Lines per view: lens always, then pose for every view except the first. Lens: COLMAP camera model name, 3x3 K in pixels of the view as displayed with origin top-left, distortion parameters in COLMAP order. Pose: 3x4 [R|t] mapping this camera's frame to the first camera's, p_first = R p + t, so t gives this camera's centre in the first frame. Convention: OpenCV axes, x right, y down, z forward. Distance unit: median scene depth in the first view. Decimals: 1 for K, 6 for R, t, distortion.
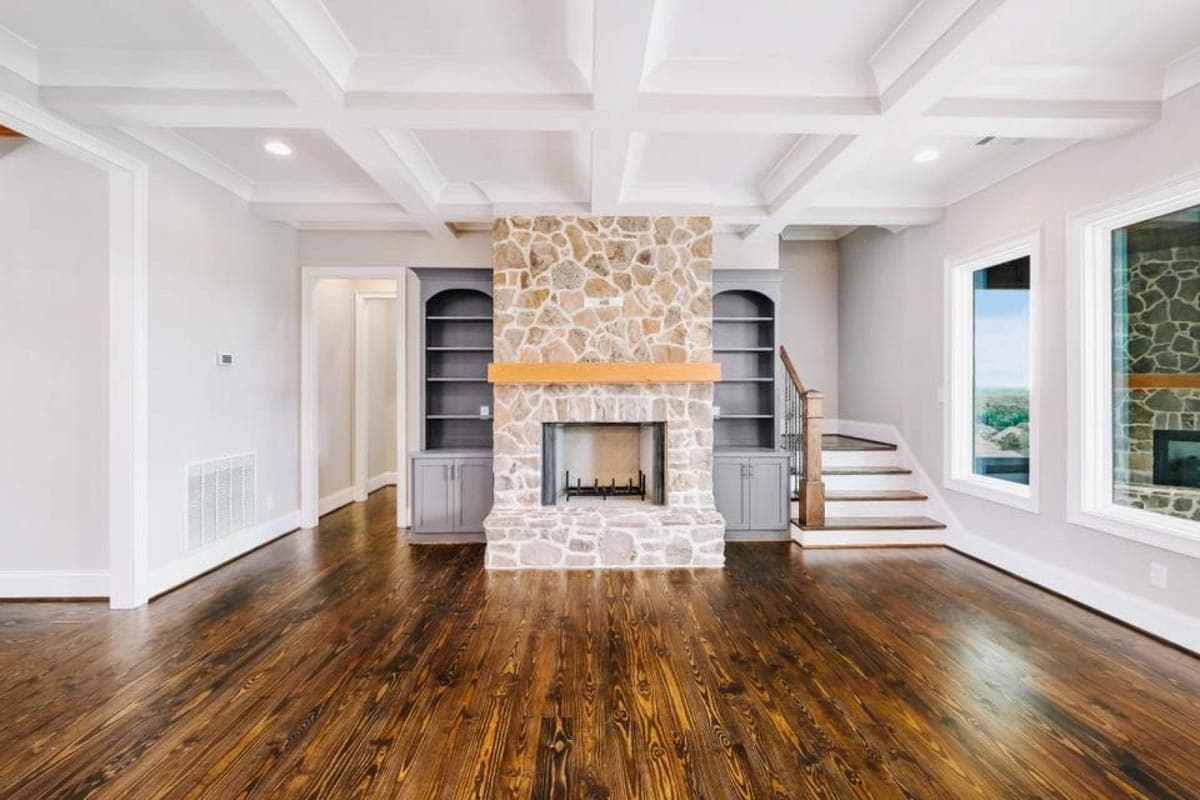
lens RADIAL K [[535.5, 0, 599.5], [0, 535.5, 395.1], [0, 0, 1]] dist [-0.002009, 0.000289]
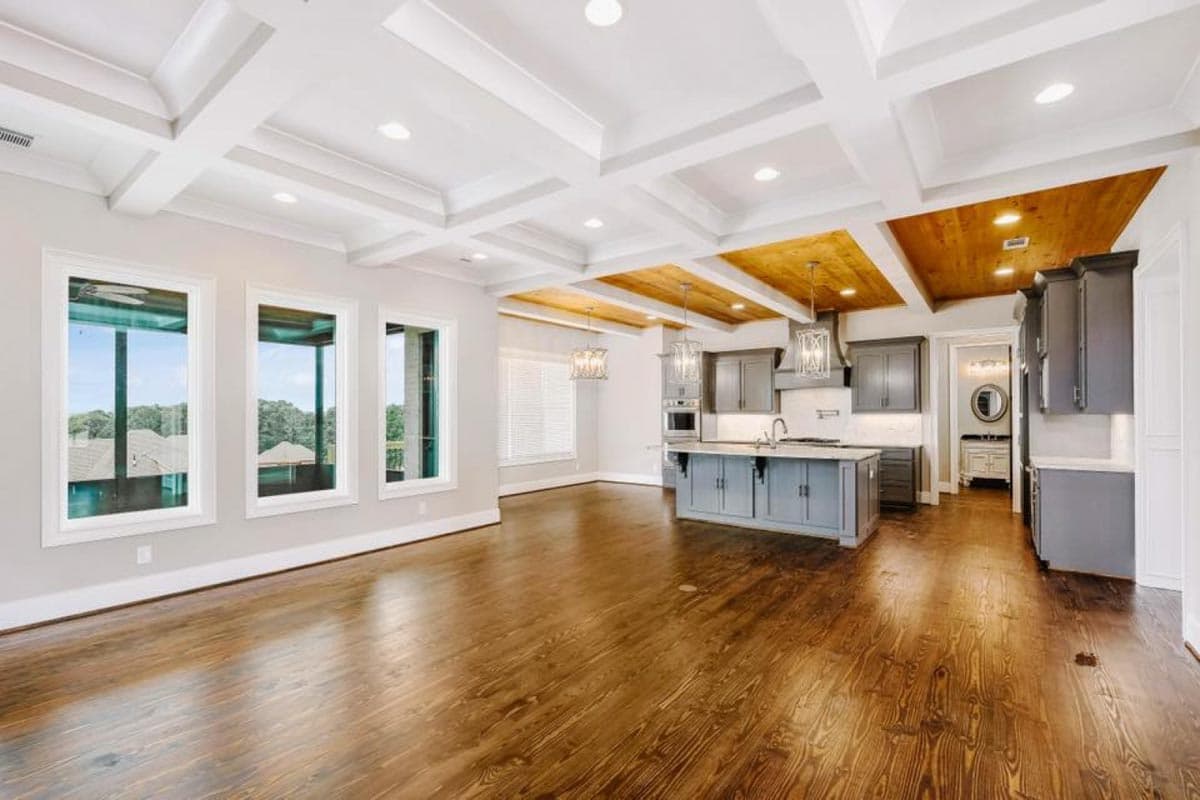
lens RADIAL K [[535.5, 0, 597.9], [0, 535.5, 409.1], [0, 0, 1]] dist [-0.002009, 0.000289]
pose [[-0.781125, 0.009069, 0.624309, -0.995694], [0.005764, 0.999957, -0.007314, -0.017902], [-0.624348, -0.002114, -0.781143, 1.896187]]
